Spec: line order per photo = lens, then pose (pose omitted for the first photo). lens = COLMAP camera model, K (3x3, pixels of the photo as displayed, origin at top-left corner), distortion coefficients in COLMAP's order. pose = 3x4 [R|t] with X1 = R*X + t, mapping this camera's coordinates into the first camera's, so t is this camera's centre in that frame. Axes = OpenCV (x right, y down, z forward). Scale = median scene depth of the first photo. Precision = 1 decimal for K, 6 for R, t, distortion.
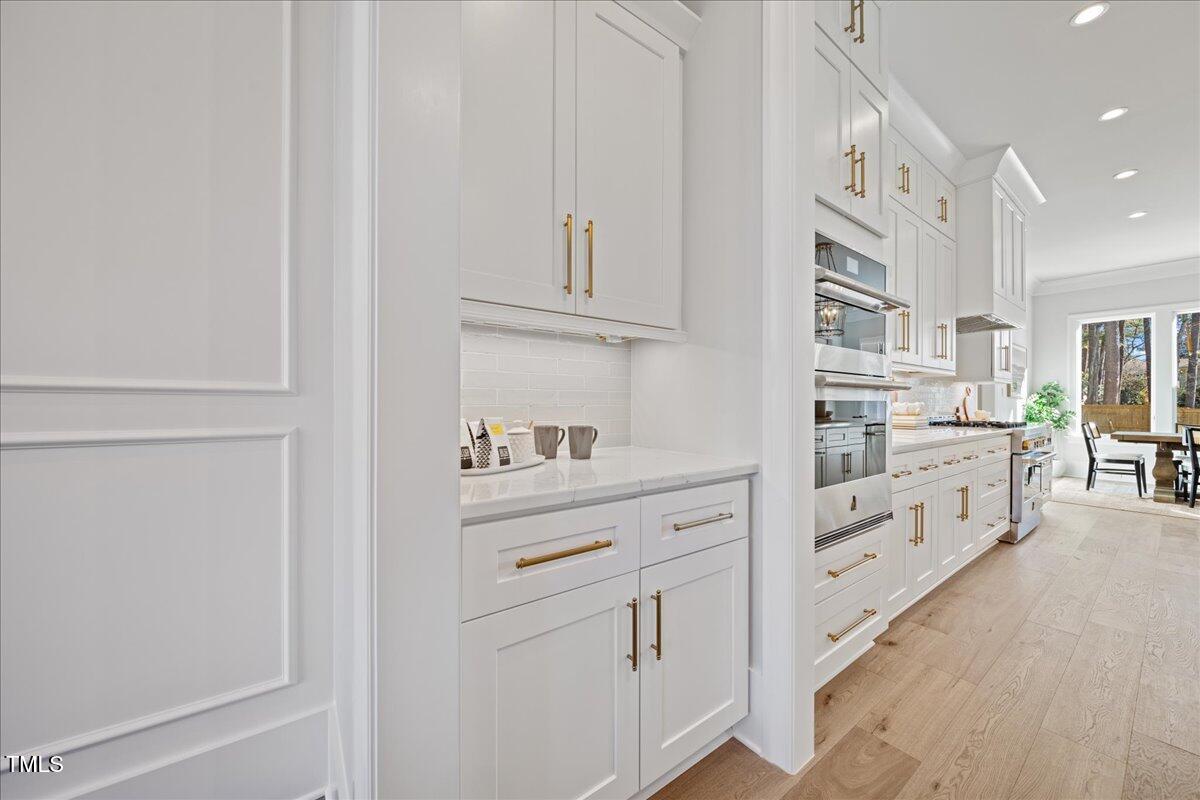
lens RADIAL K [[432.0, 0, 602.5], [0, 432.0, 399.1], [0, 0, 1]] dist [-0.006444, -0.000045]
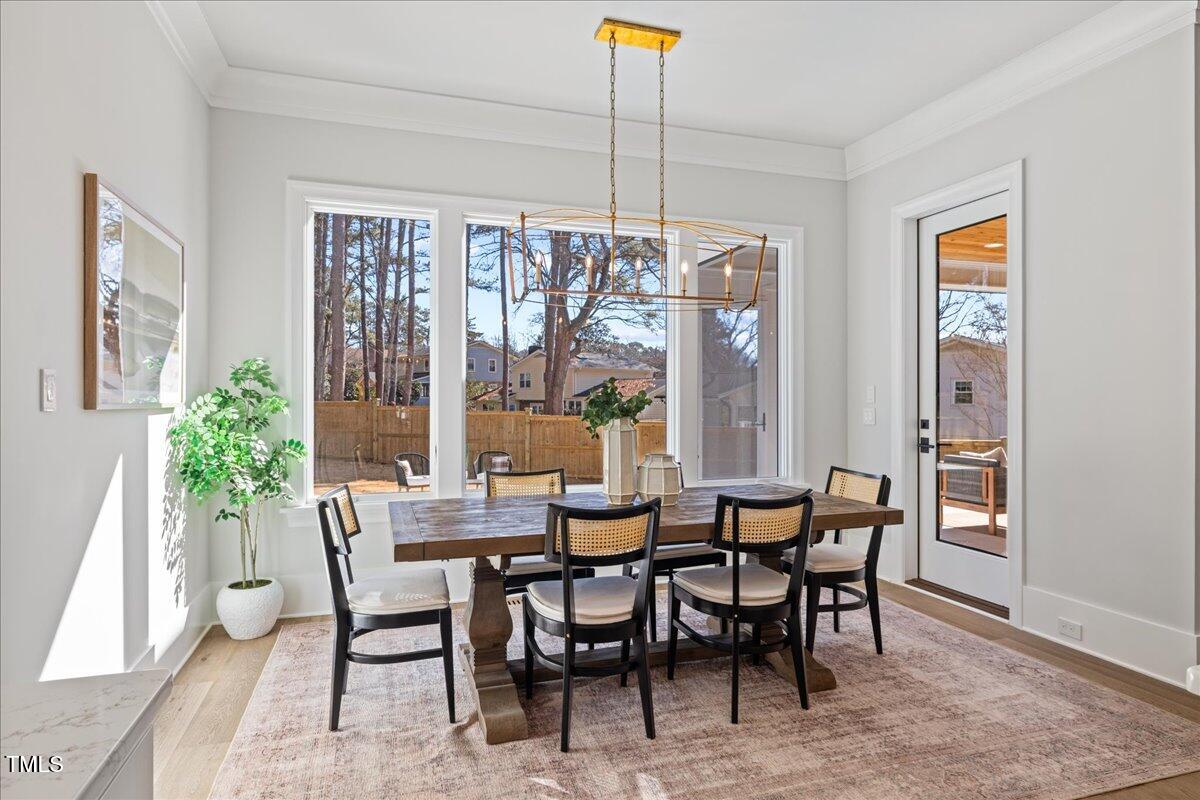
lens RADIAL K [[682.4, 0, 600.0], [0, 682.4, 400.0], [0, 0, 1]] dist [-0.002880, 0.001467]
pose [[0.320692, -0.007863, 0.947151, 0.844537], [-0.008005, 0.999907, 0.011011, -0.020573], [-0.947150, -0.011113, 0.320600, 0.764049]]
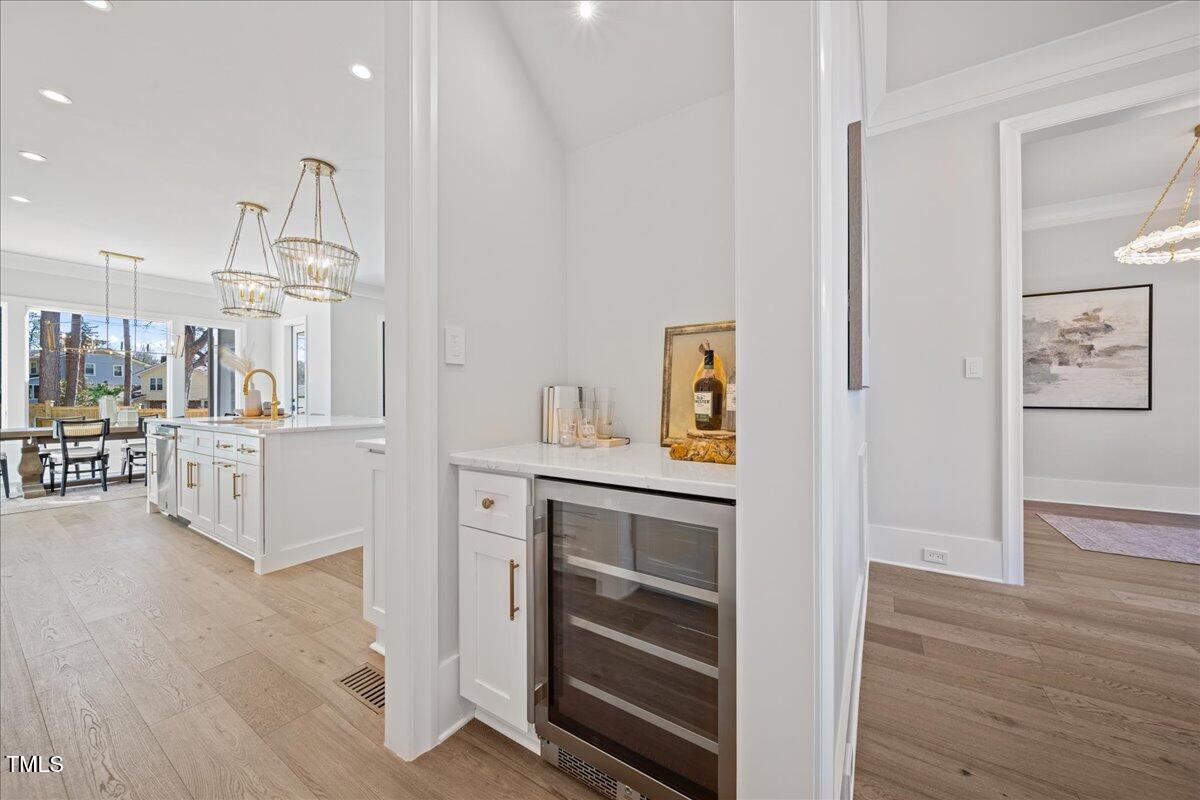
lens RADIAL K [[432.0, 0, 602.5], [0, 432.0, 399.1], [0, 0, 1]] dist [-0.006444, -0.000045]
pose [[-0.347084, -0.005374, 0.937819, -0.075618], [-0.006753, 0.999972, 0.003230, 0.000553], [-0.937810, -0.005212, -0.347110, 0.105927]]
